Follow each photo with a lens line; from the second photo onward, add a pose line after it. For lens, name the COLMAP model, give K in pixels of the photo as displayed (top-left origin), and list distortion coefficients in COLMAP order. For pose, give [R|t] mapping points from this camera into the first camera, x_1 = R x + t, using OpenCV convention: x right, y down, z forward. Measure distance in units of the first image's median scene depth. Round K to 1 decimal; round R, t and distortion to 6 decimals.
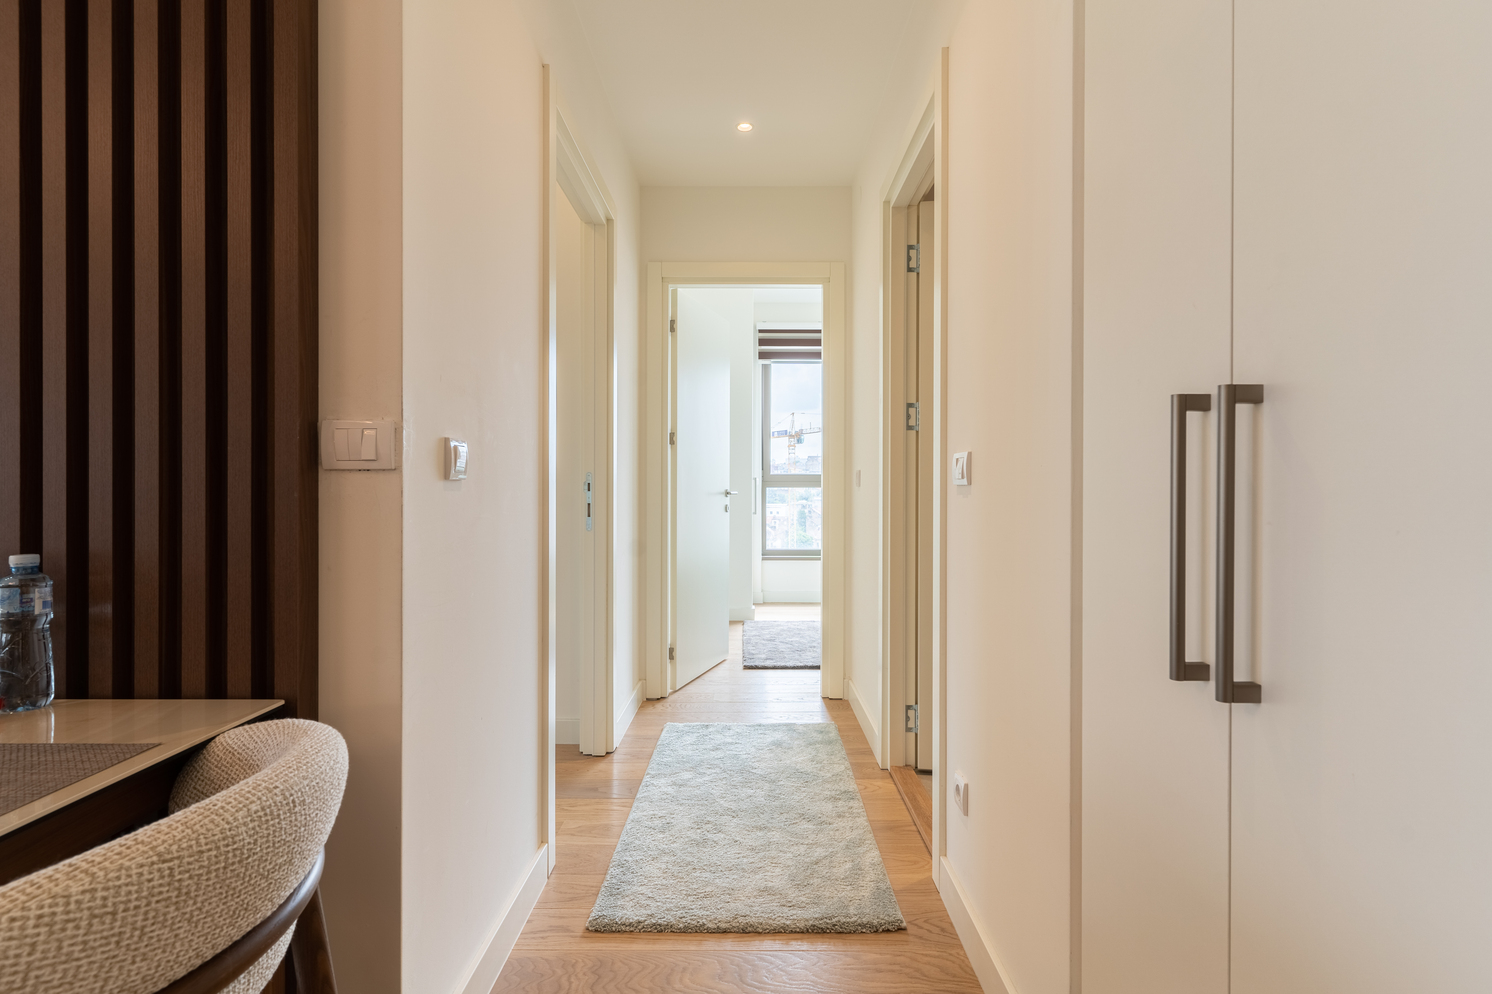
lens RADIAL K [[714.2, 0, 739.0], [0, 714.2, 495.2], [0, 0, 1]] dist [0.000802, -0.000526]
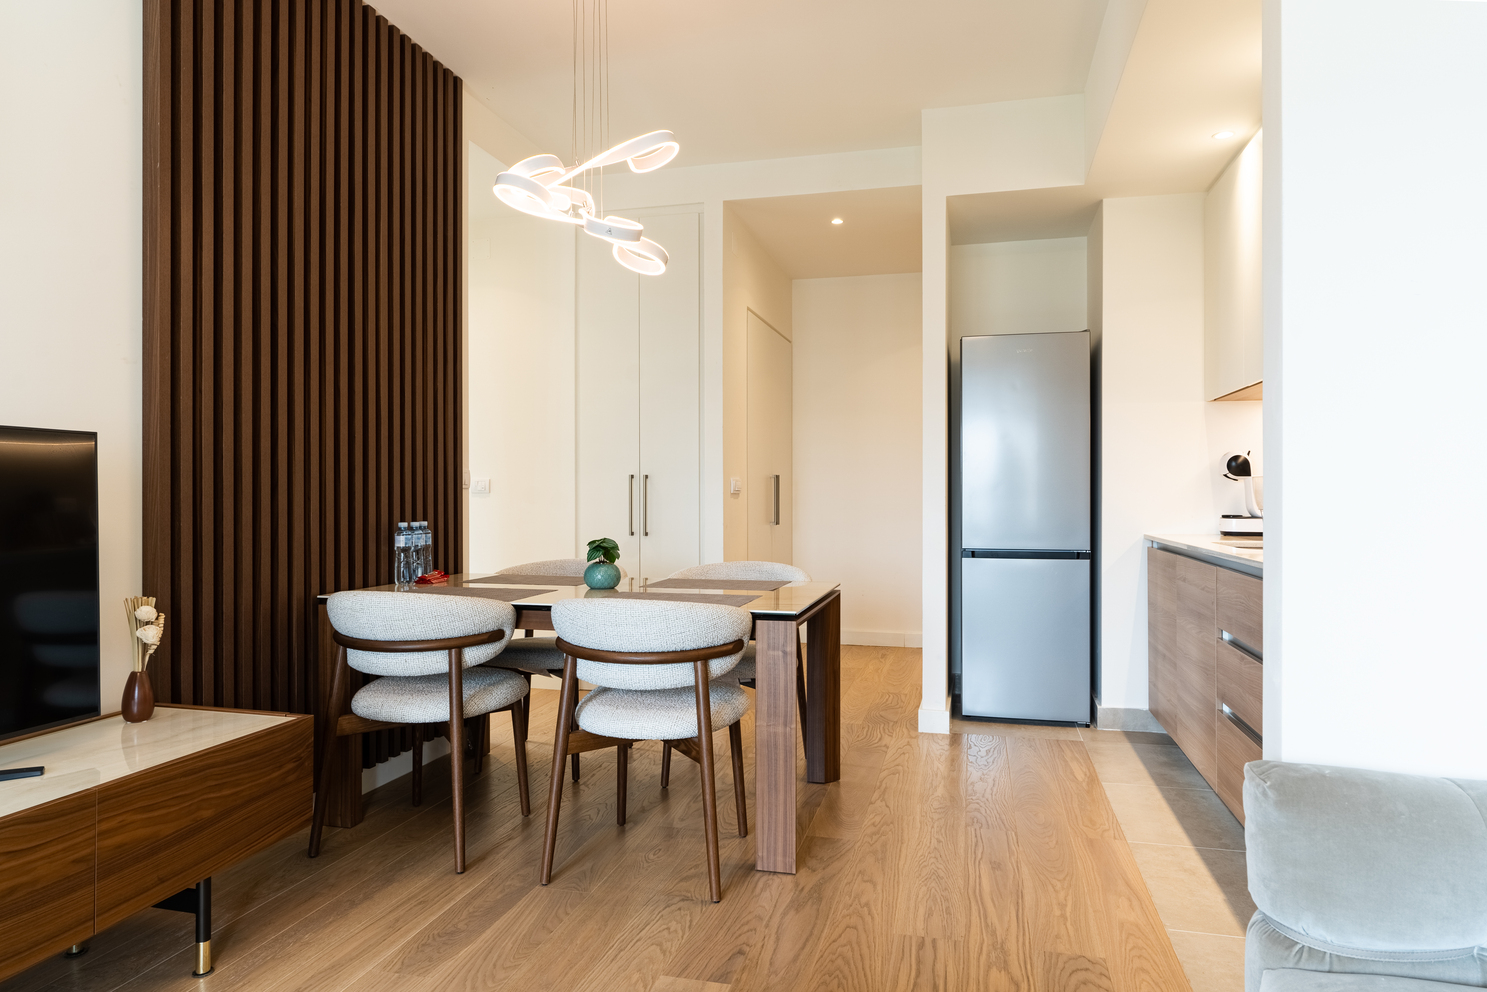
lens RADIAL K [[921.6, 0, 764.5], [0, 921.6, 492.1], [0, 0, 1]] dist [0.000653, 0.000673]
pose [[0.207578, -0.004941, 0.978206, -3.659252], [0.008530, 0.999958, 0.003241, -0.024330], [-0.978181, 0.007671, 0.207611, -0.809356]]
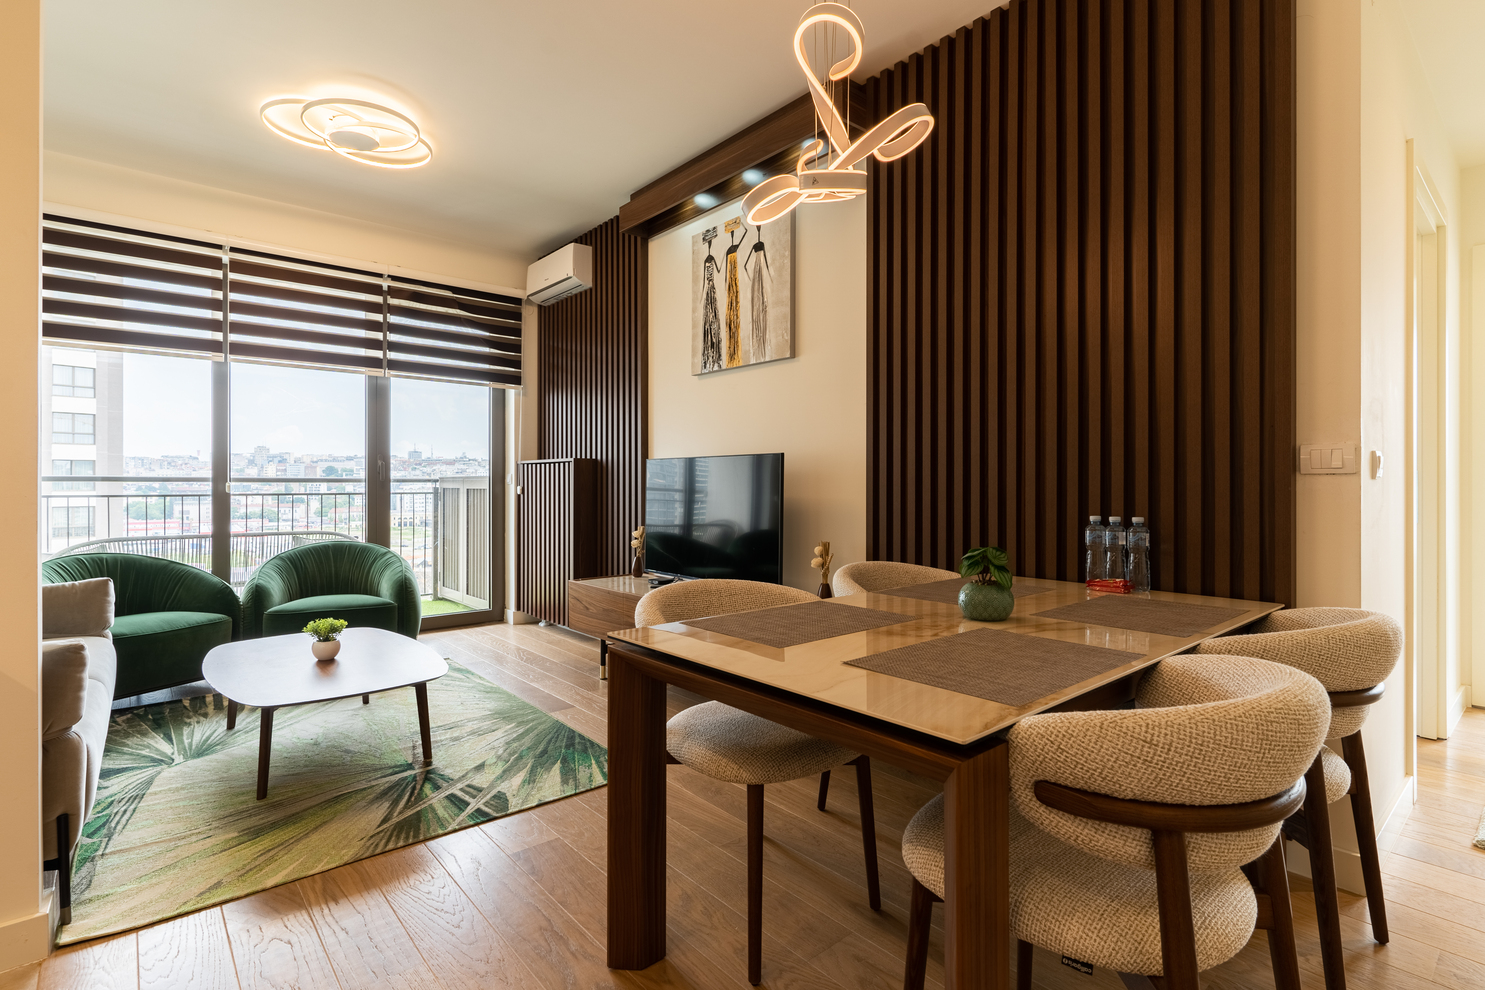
lens RADIAL K [[718.4, 0, 744.3], [0, 718.4, 484.7], [0, 0, 1]] dist [0.001239, -0.000276]
pose [[0.664526, -0.004448, -0.747252, -0.181300], [-0.002735, 0.999961, -0.008384, 0.007880], [0.747260, 0.007615, 0.664488, -1.116944]]
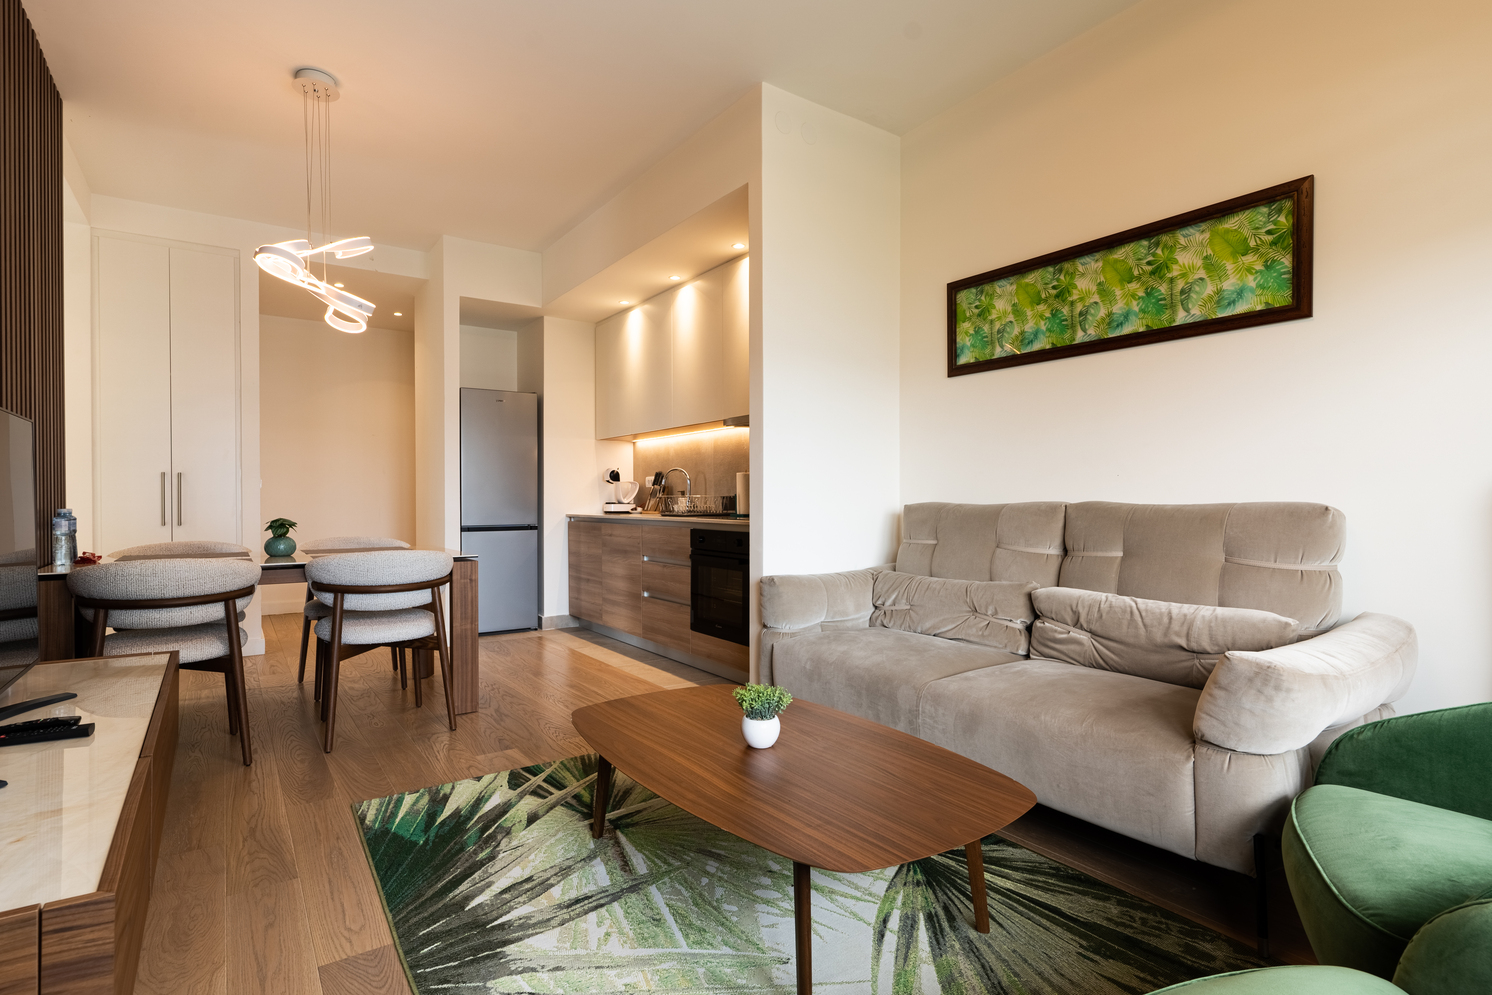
lens RADIAL K [[714.2, 0, 739.0], [0, 714.2, 495.7], [0, 0, 1]] dist [0.000802, -0.000526]
pose [[-0.598511, -0.001873, 0.801113, -4.456852], [0.003276, 0.999983, 0.004785, 0.024849], [-0.801108, 0.005488, -0.598494, 0.532505]]
